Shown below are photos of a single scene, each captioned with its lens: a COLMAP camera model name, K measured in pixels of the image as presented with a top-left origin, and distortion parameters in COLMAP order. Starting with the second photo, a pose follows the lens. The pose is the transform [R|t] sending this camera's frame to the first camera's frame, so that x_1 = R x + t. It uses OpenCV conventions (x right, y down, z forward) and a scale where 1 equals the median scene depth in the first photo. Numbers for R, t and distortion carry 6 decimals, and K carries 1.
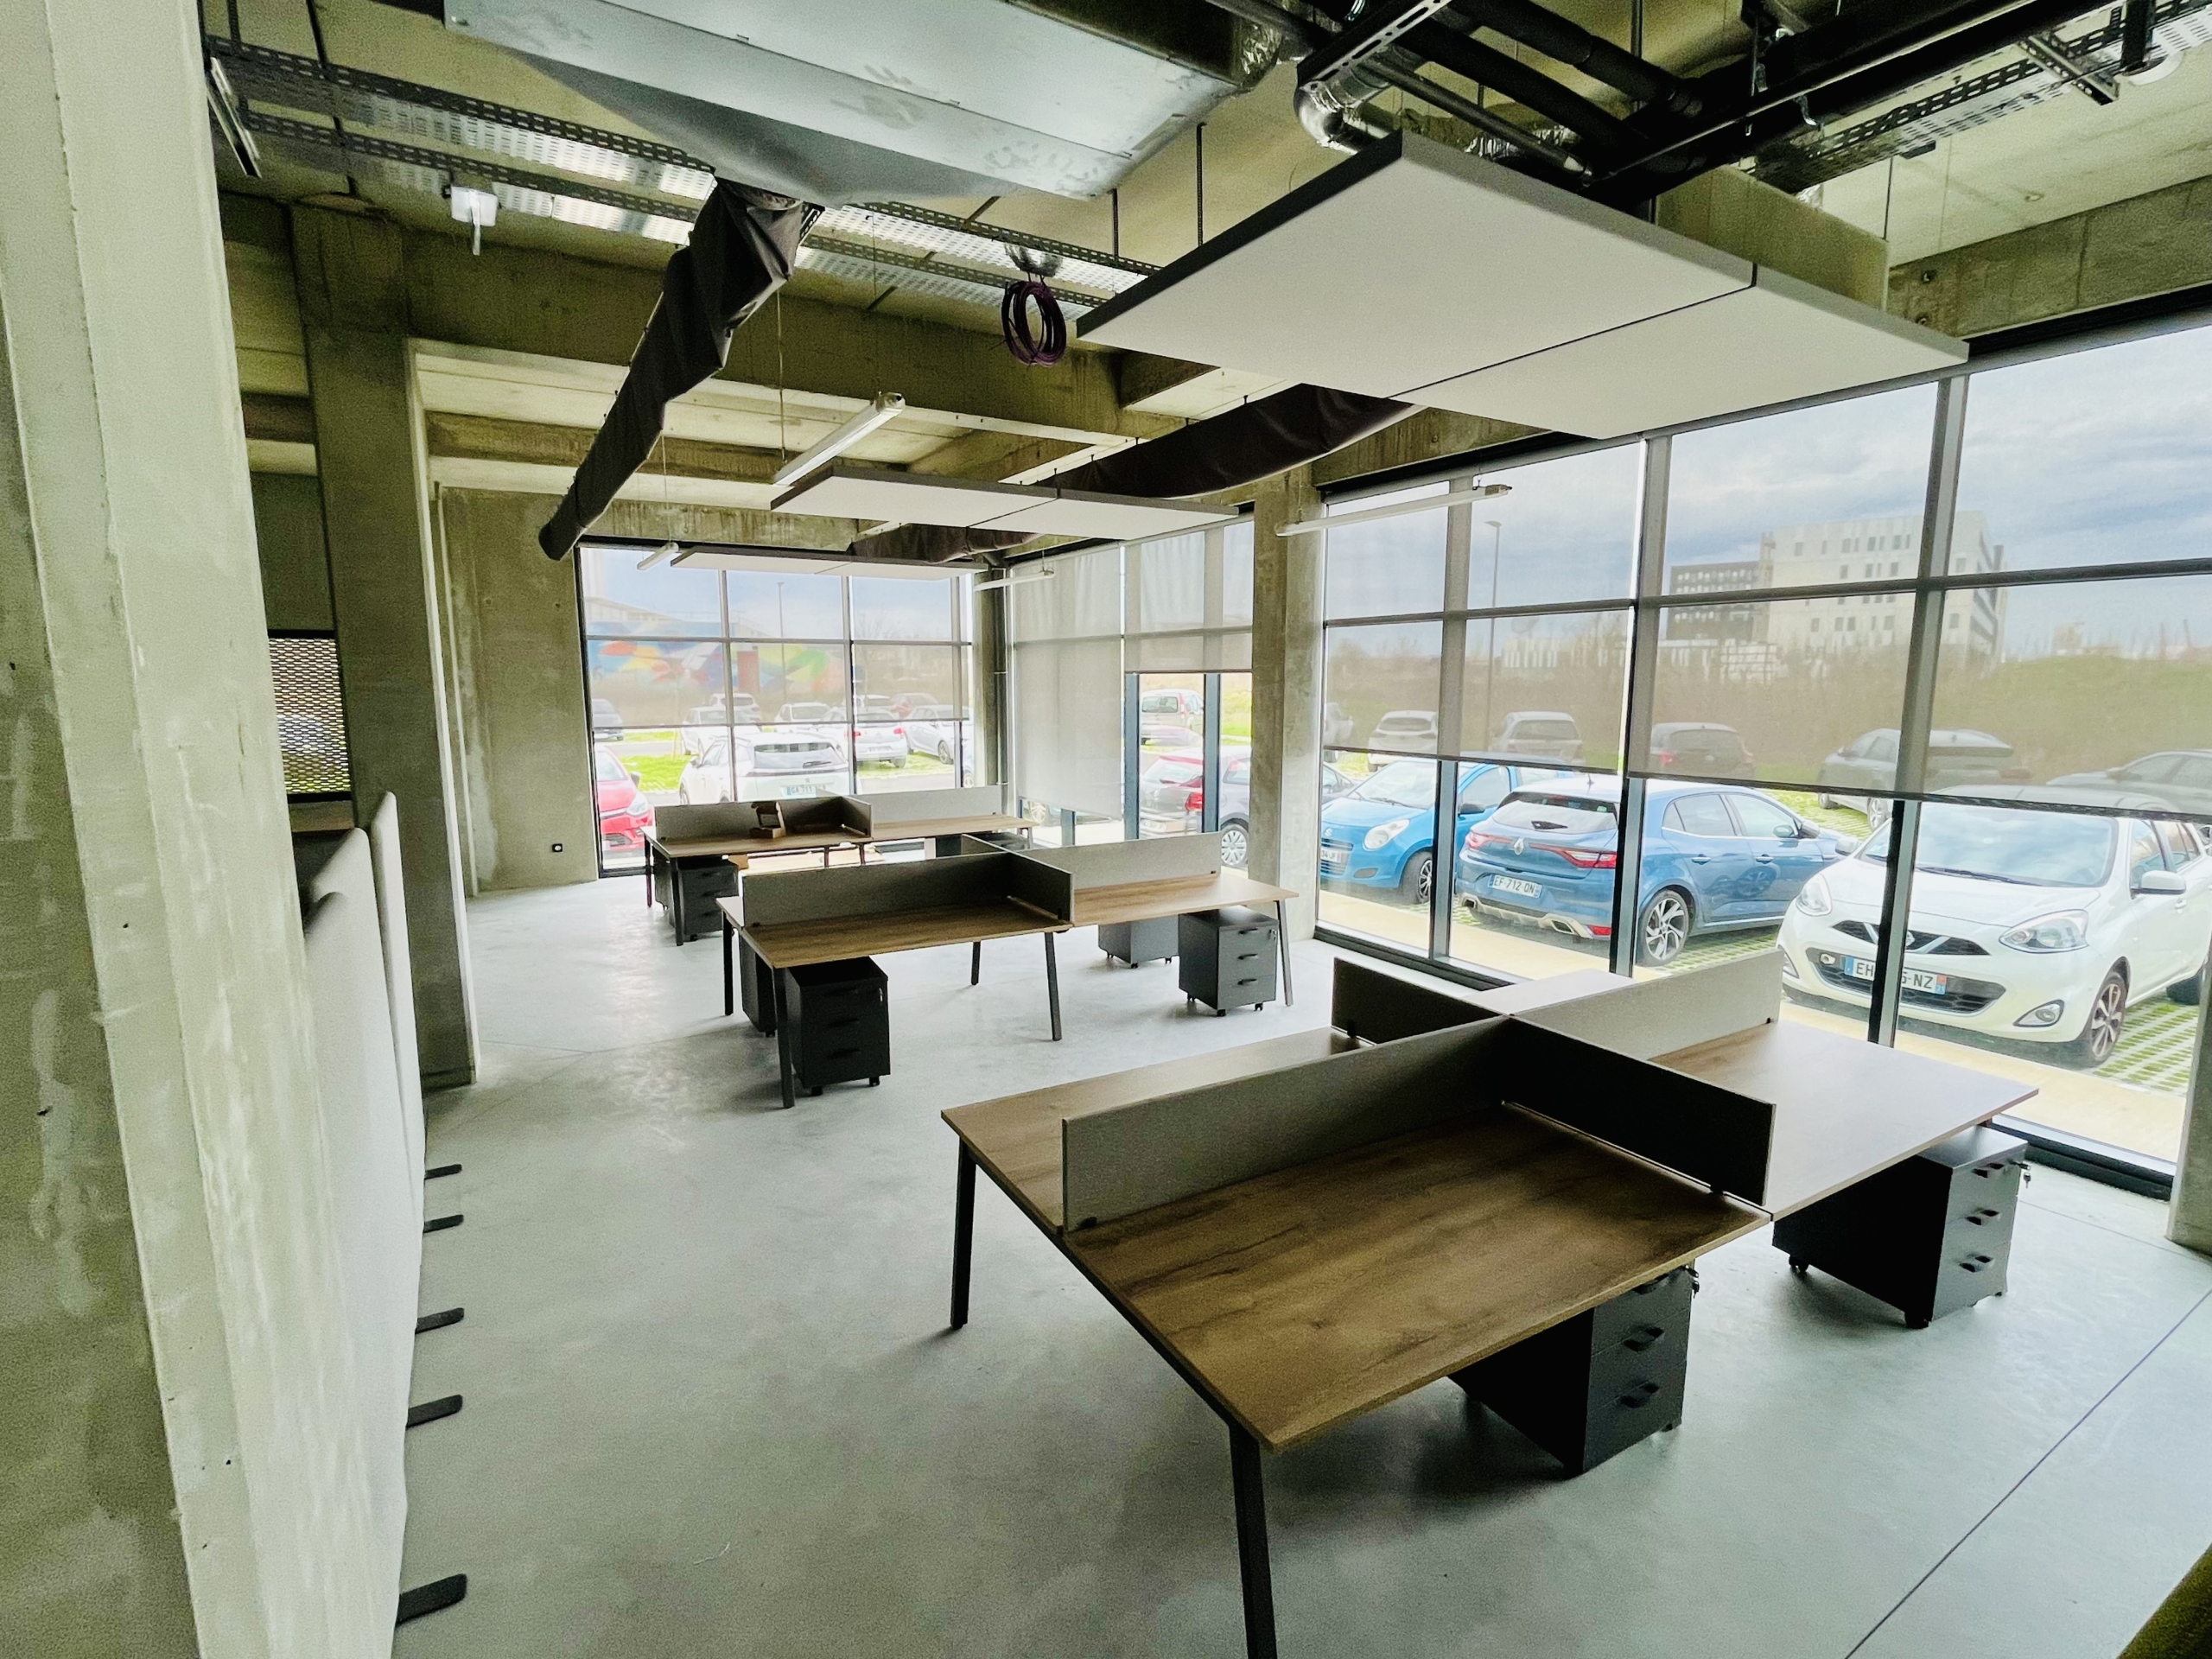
lens RADIAL K [[1055.8, 0, 1106.0], [0, 1055.8, 829.5], [0, 0, 1]] dist [-0.002135, -0.000143]
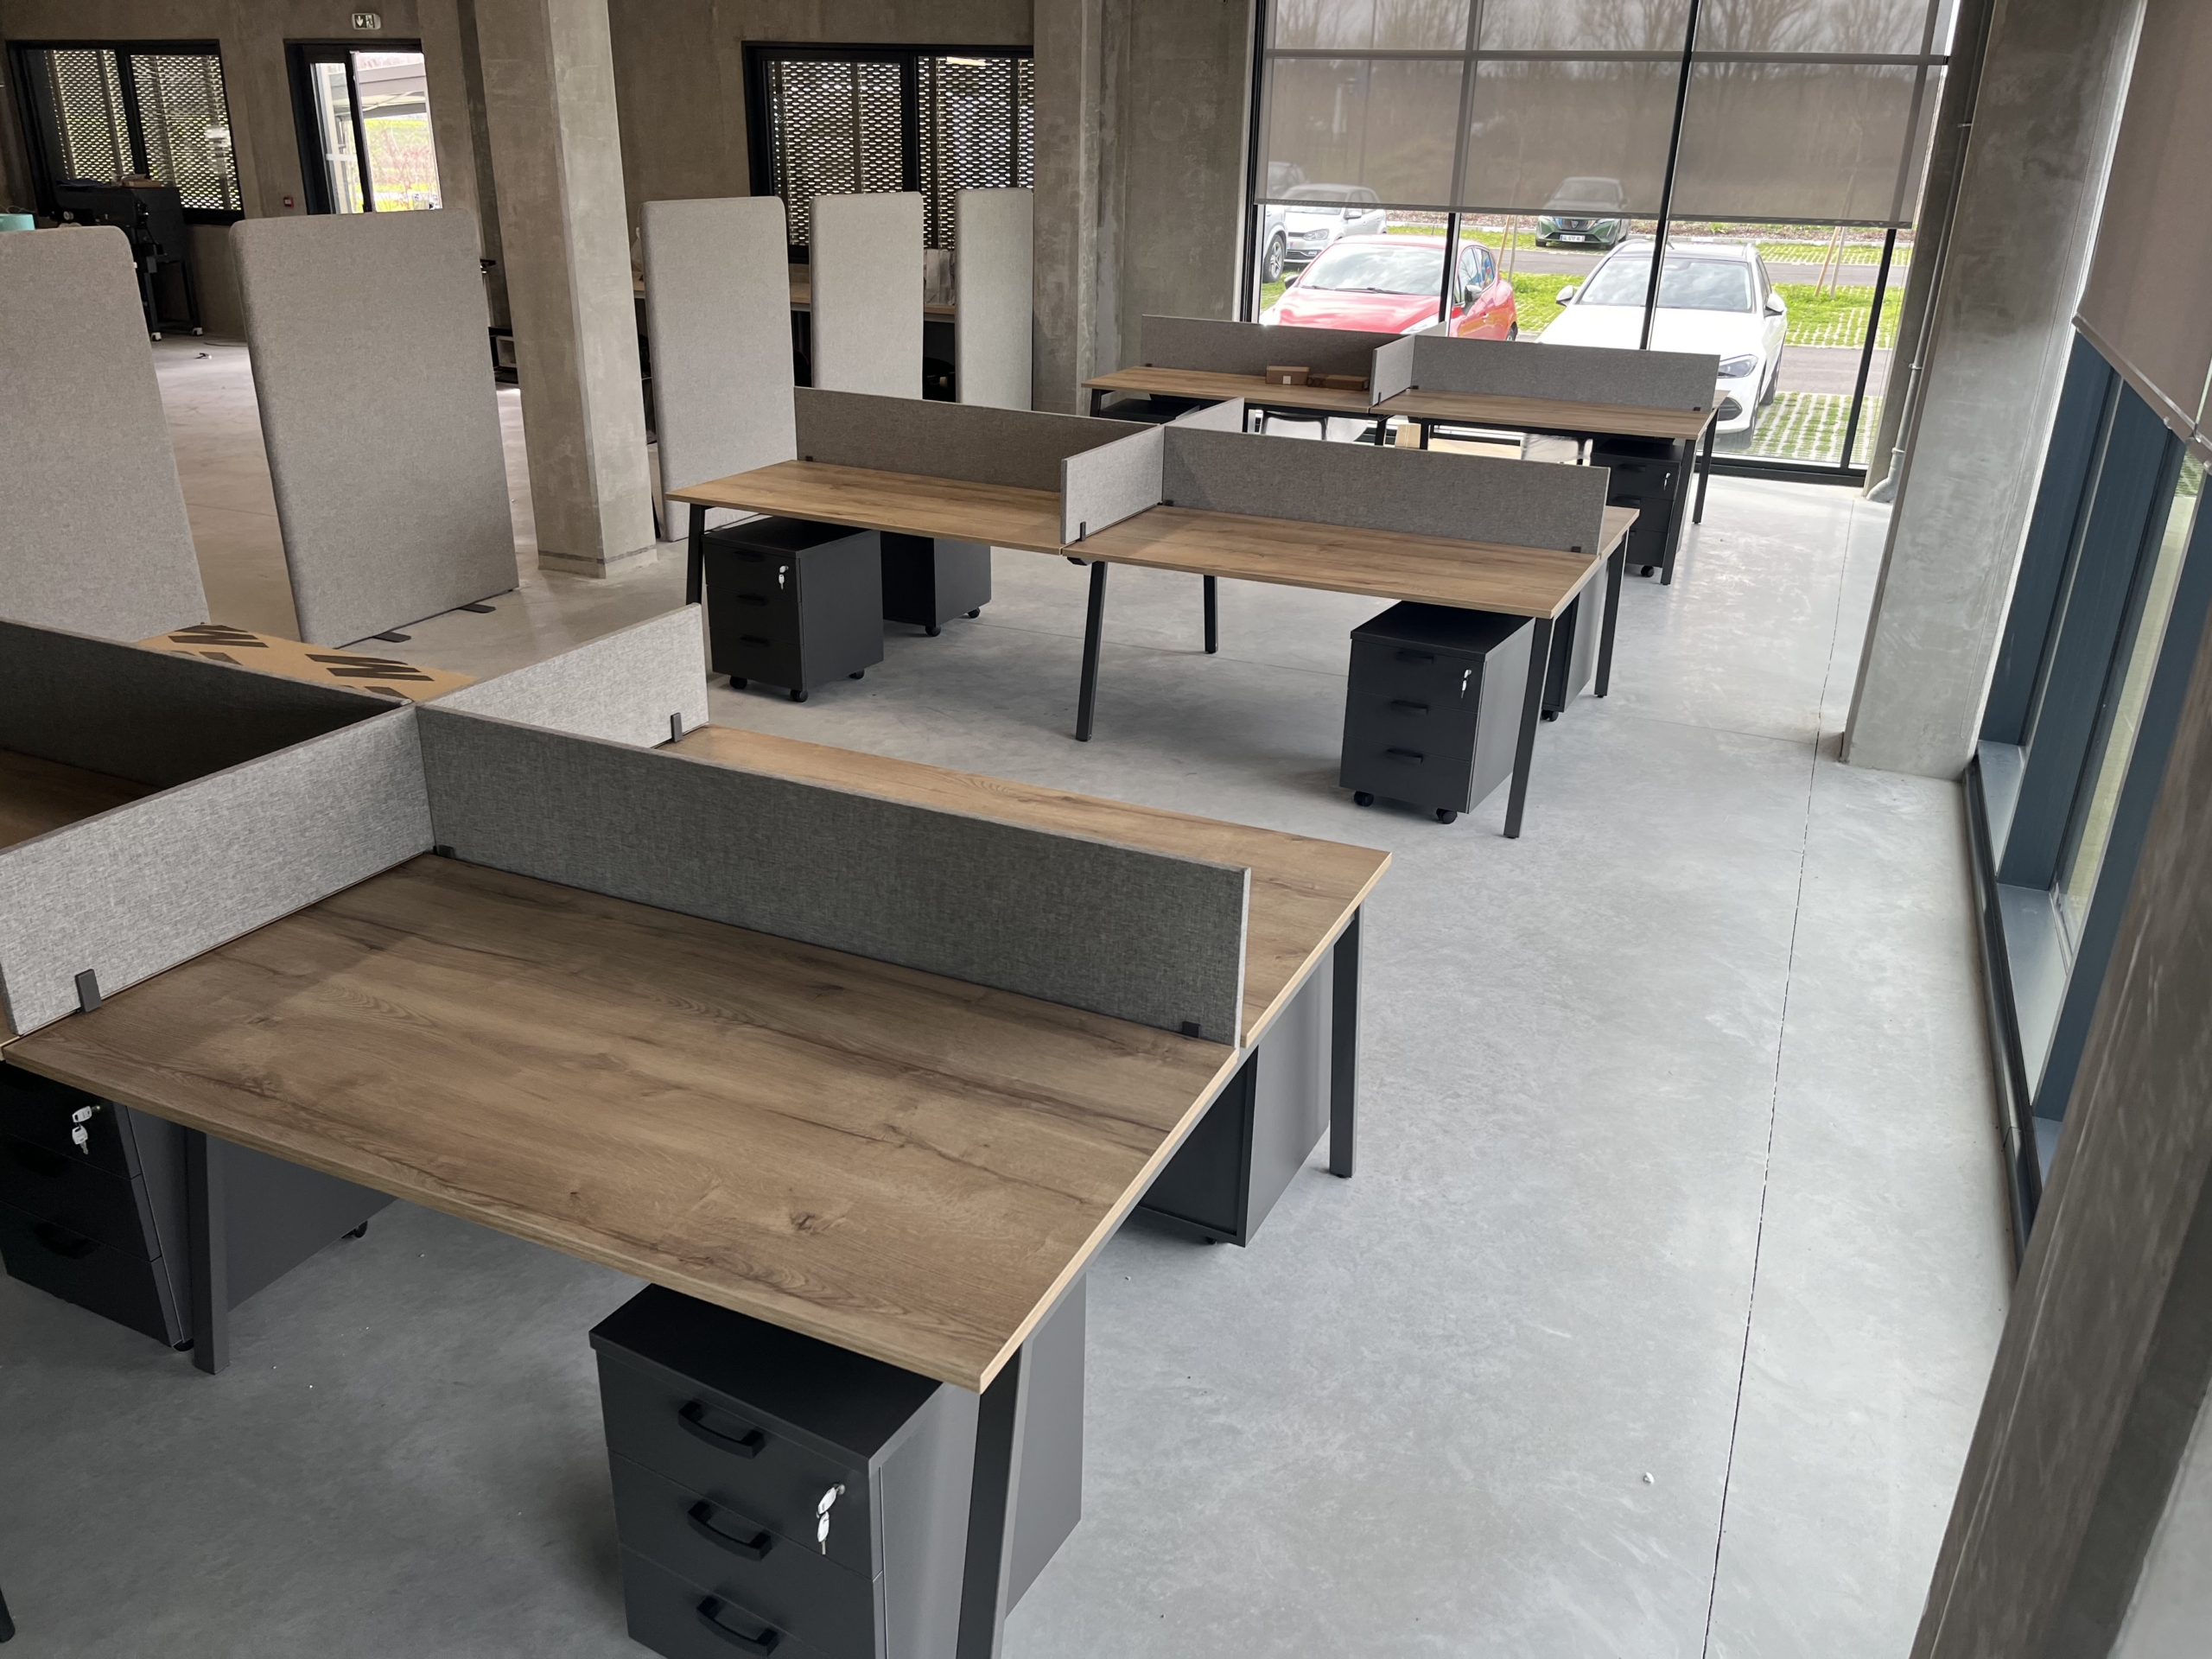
lens RADIAL K [[1672.6, 0, 1106.0], [0, 1672.6, 829.5], [0, 0, 1]] dist [0.053576, 0.000463]
pose [[0.571436, 0.331976, -0.750502, 0.457872], [-0.143910, 0.940891, 0.306619, -0.034140], [0.807930, -0.067208, 0.585433, 0.262356]]
